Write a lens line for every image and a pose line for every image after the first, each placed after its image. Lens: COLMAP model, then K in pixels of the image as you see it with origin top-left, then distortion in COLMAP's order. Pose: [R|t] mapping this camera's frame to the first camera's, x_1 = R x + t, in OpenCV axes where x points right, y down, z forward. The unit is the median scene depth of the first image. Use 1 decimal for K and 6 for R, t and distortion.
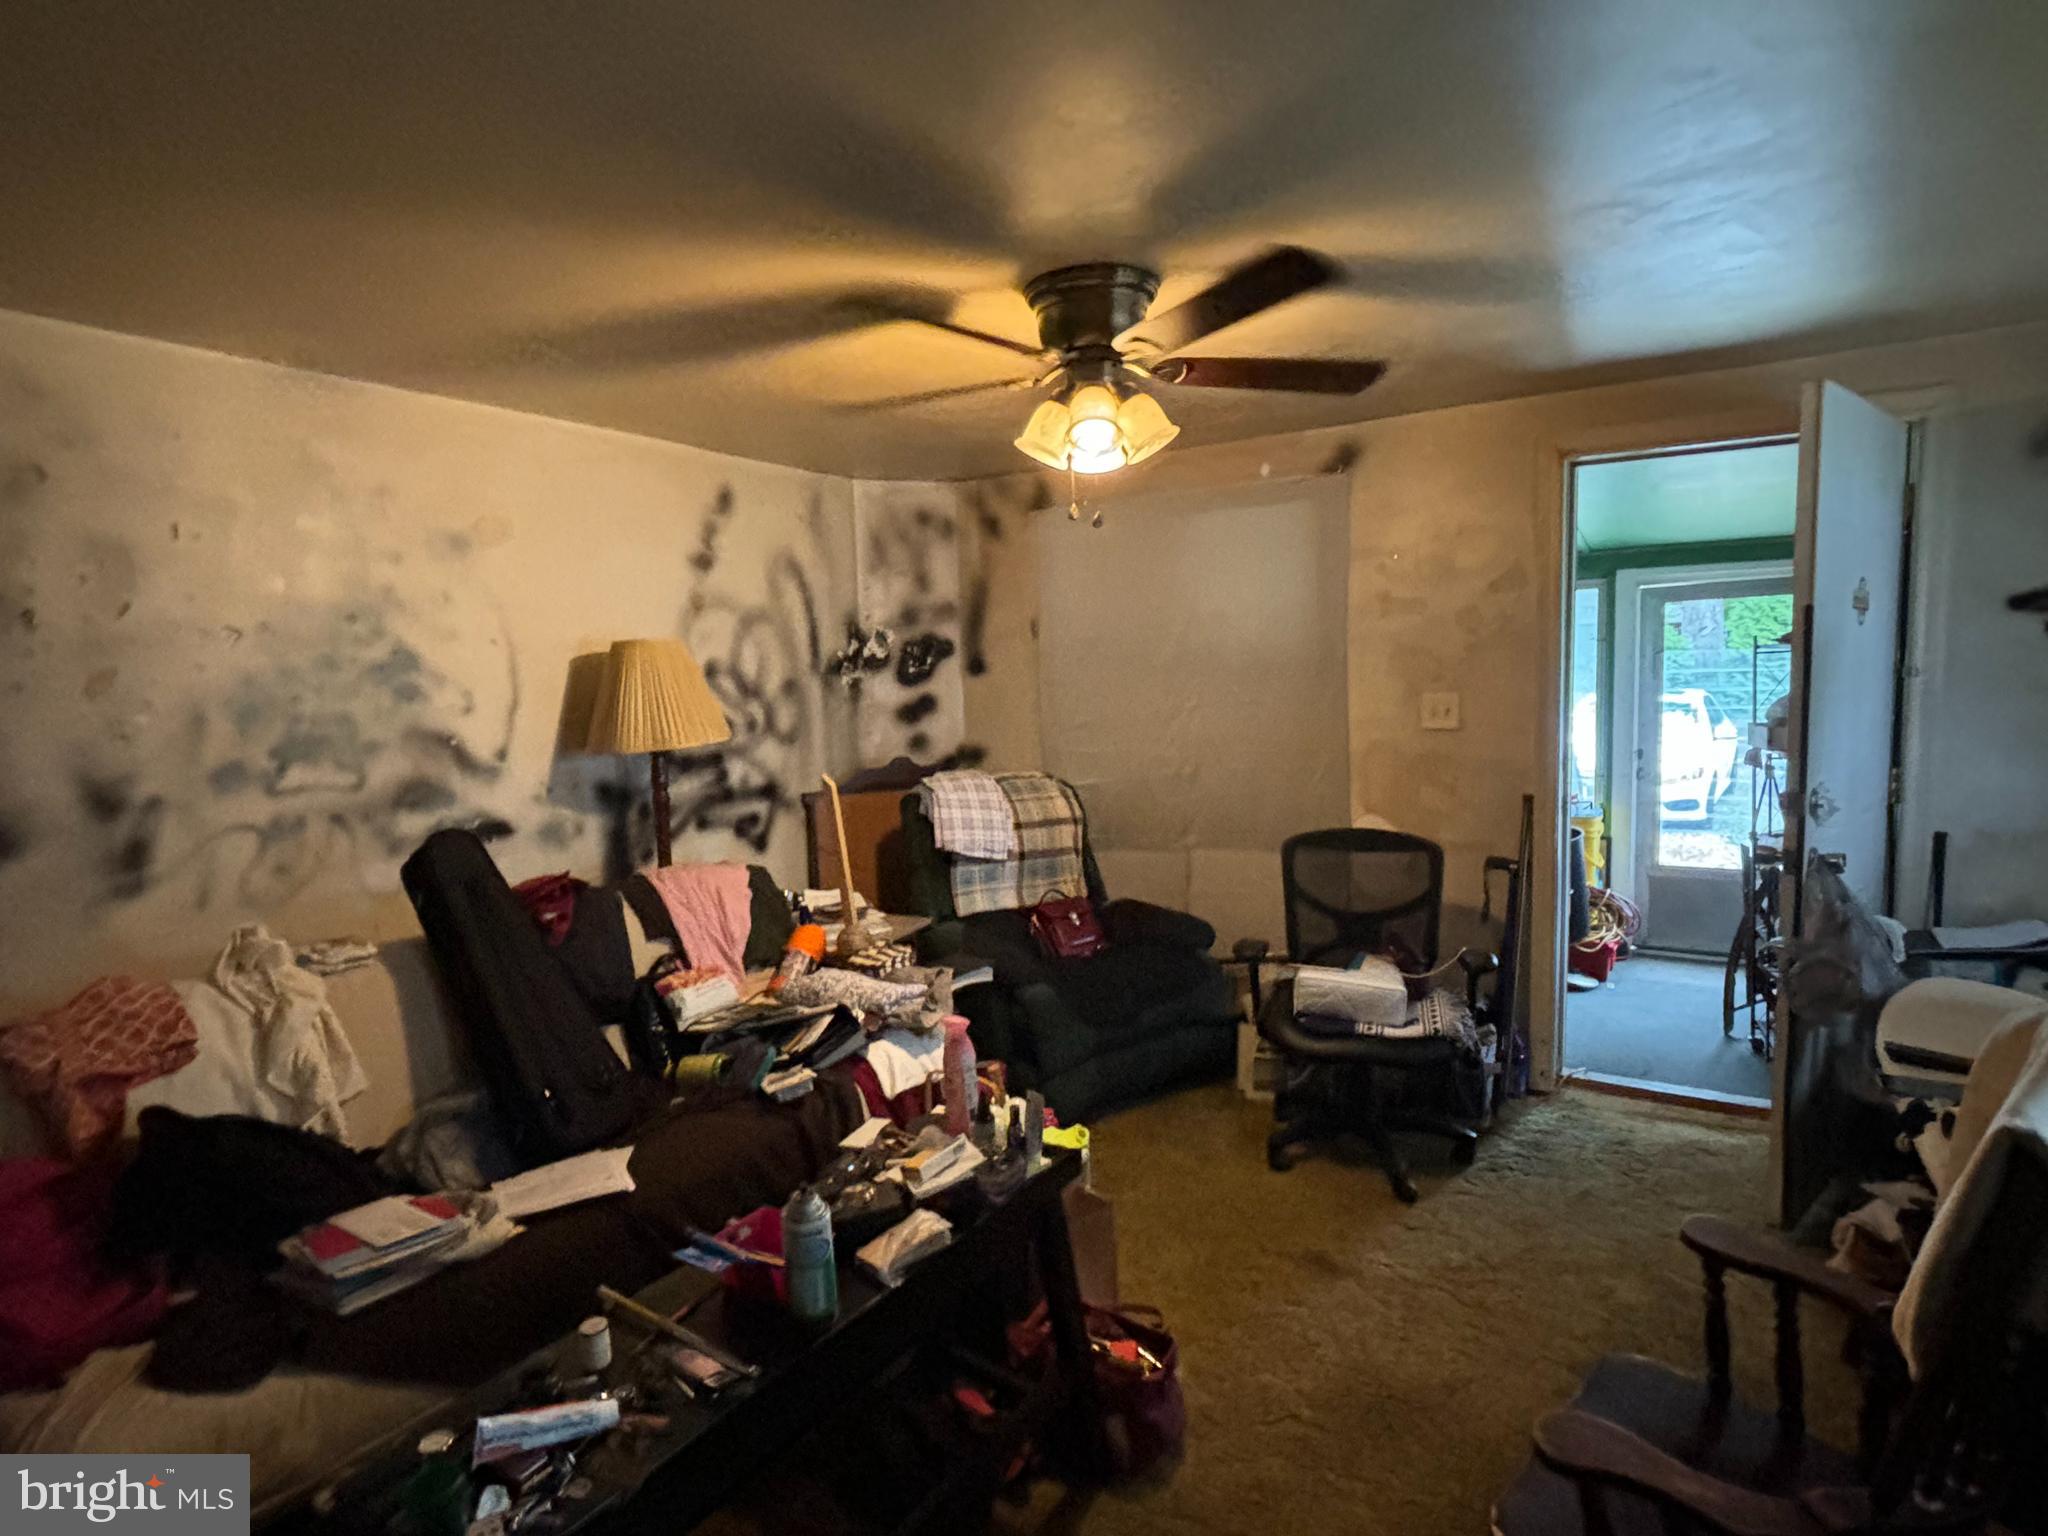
lens RADIAL K [[1076.8, 0, 1031.9], [0, 1076.8, 771.4], [0, 0, 1]] dist [0.051616, -0.044416]
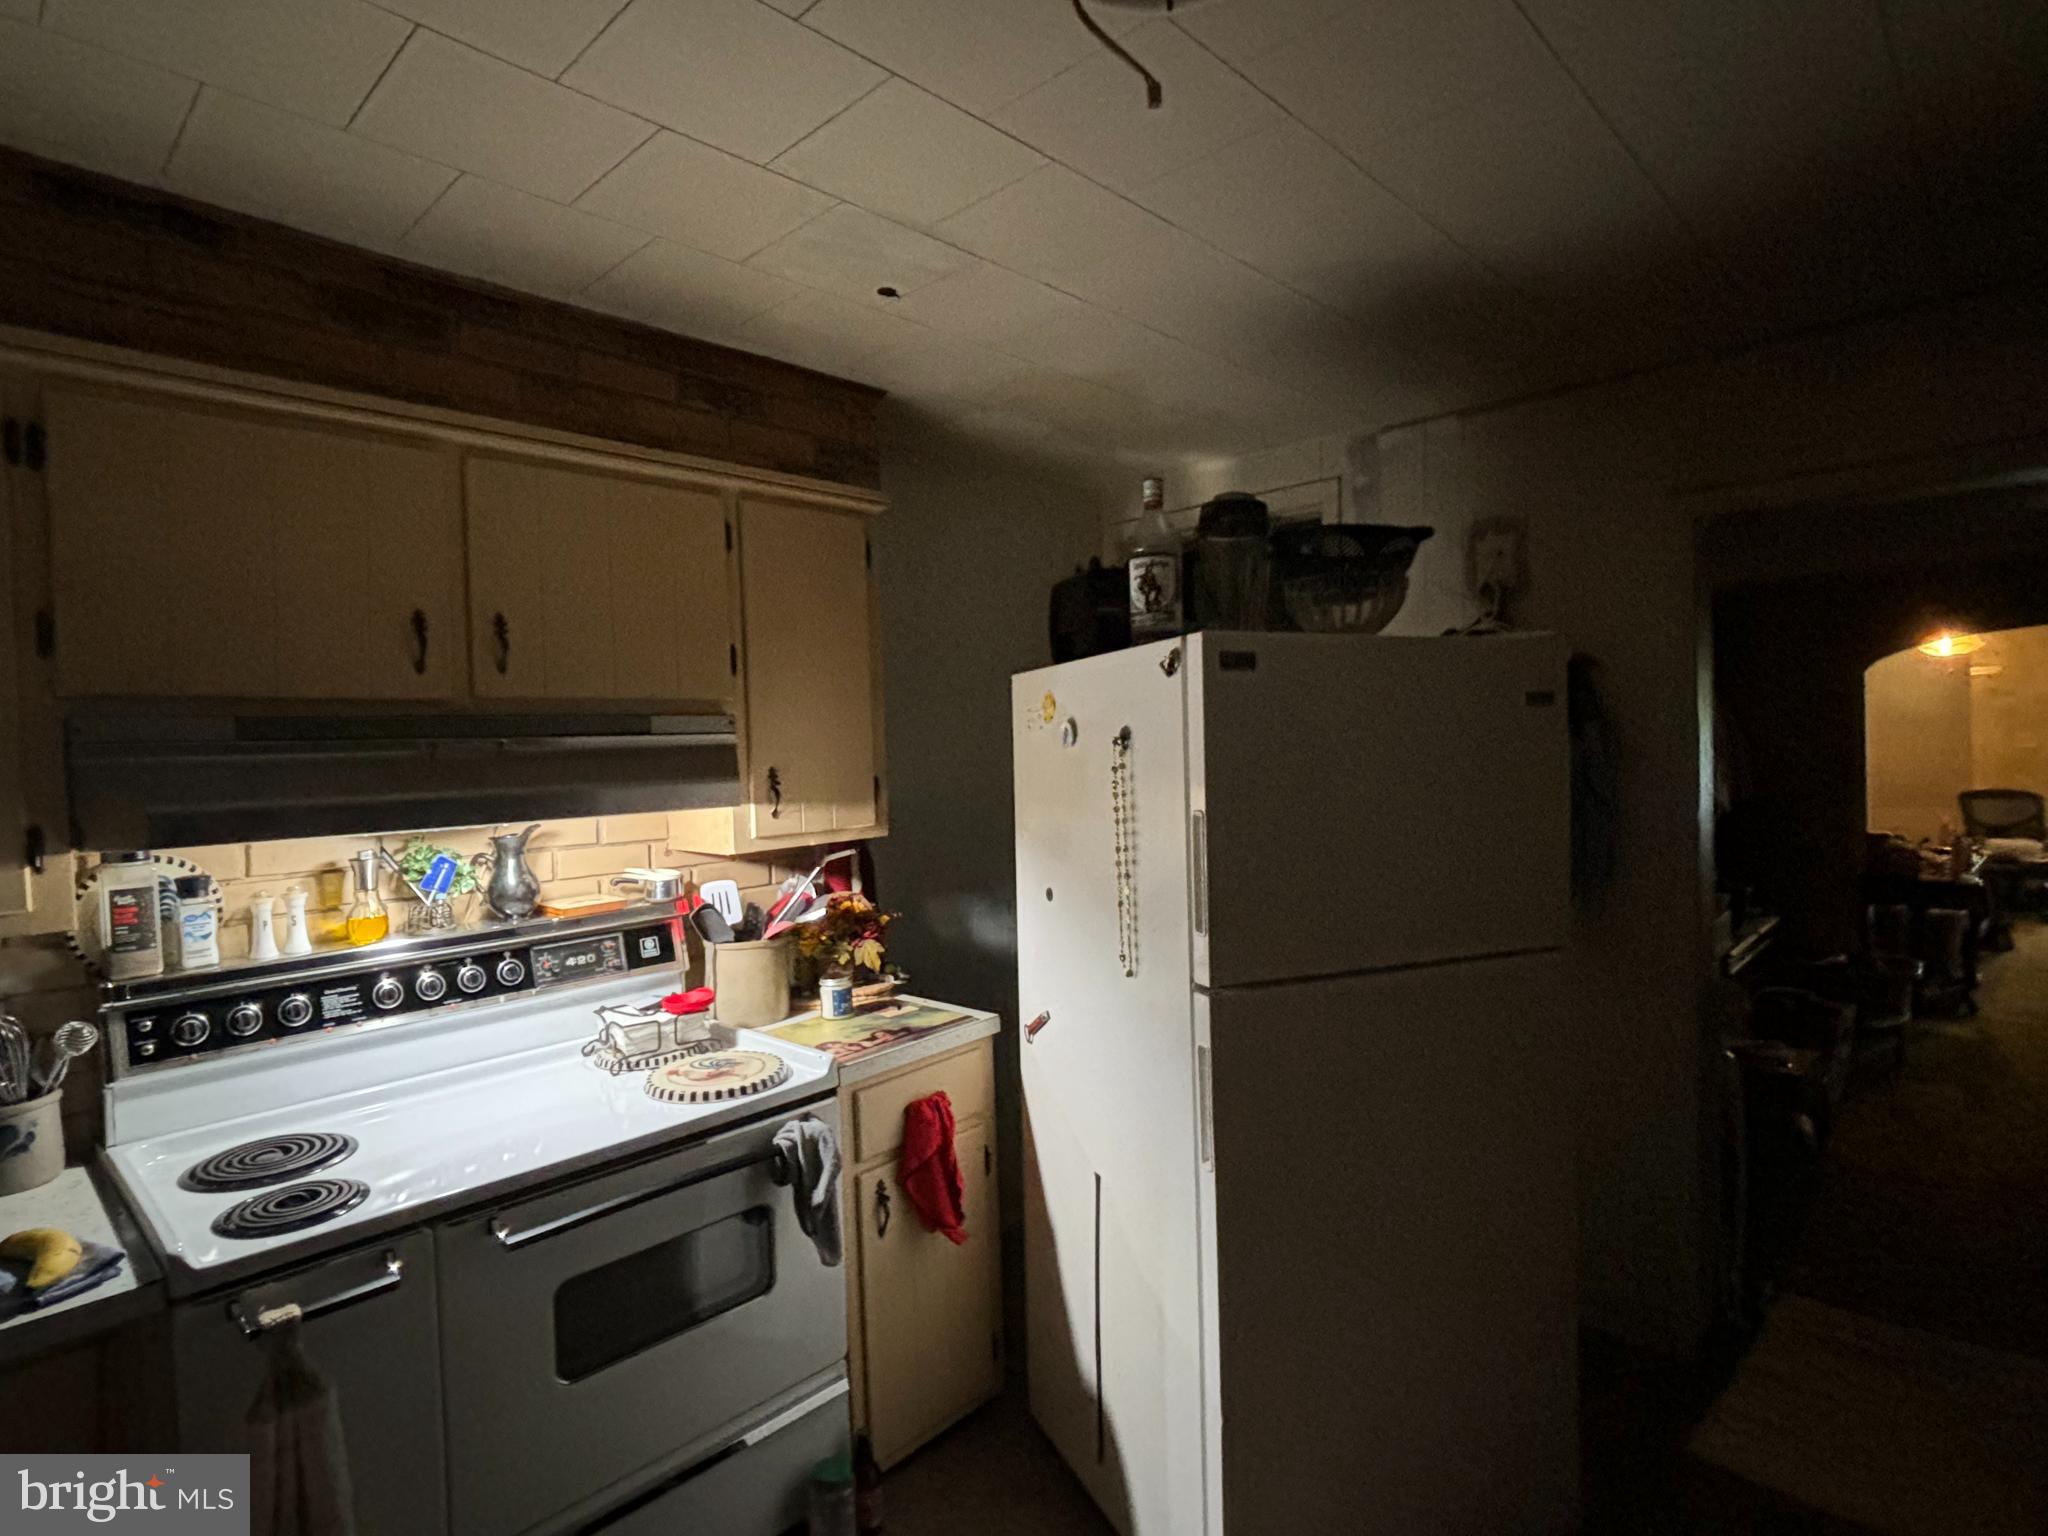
lens RADIAL K [[1076.8, 0, 1031.9], [0, 1076.8, 771.4], [0, 0, 1]] dist [0.051616, -0.044416]
pose [[0.980646, -0.002374, -0.195776, -1.520650], [-0.009180, 0.998269, -0.058089, 0.202899], [0.195575, 0.058762, 0.978927, -2.035382]]
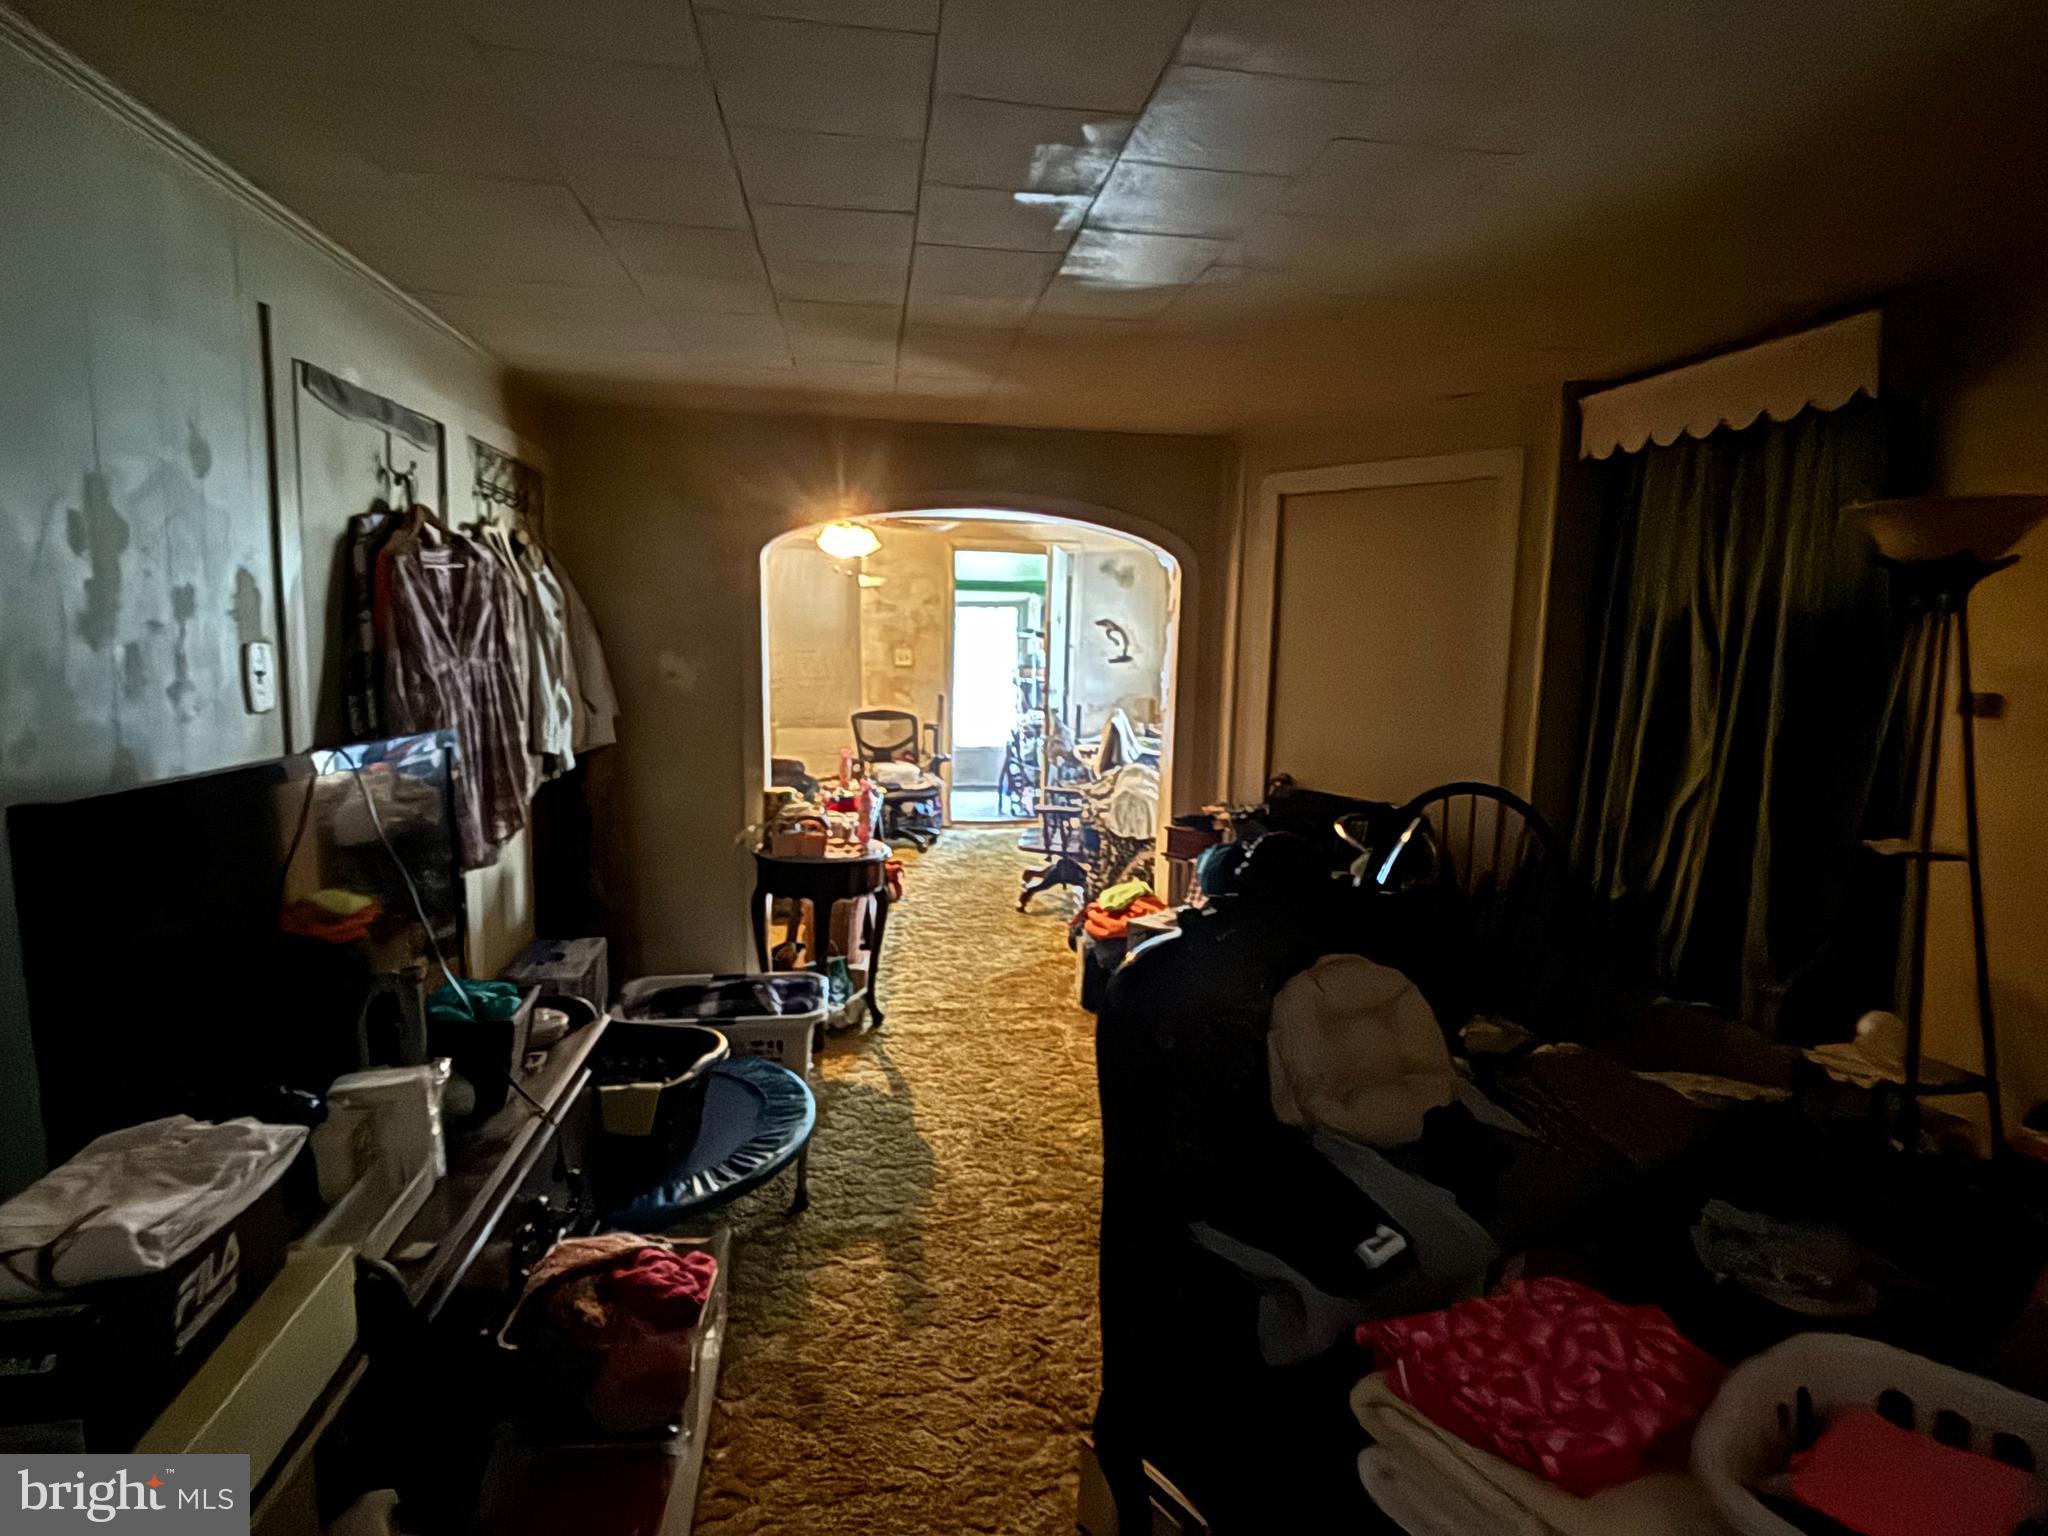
lens RADIAL K [[1076.8, 0, 1031.9], [0, 1076.8, 771.4], [0, 0, 1]] dist [0.051616, -0.044416]
pose [[0.769306, -0.031831, 0.638087, -1.027039], [0.010836, 0.999264, 0.036785, 0.120925], [-0.638788, -0.021385, 0.769085, -1.050272]]
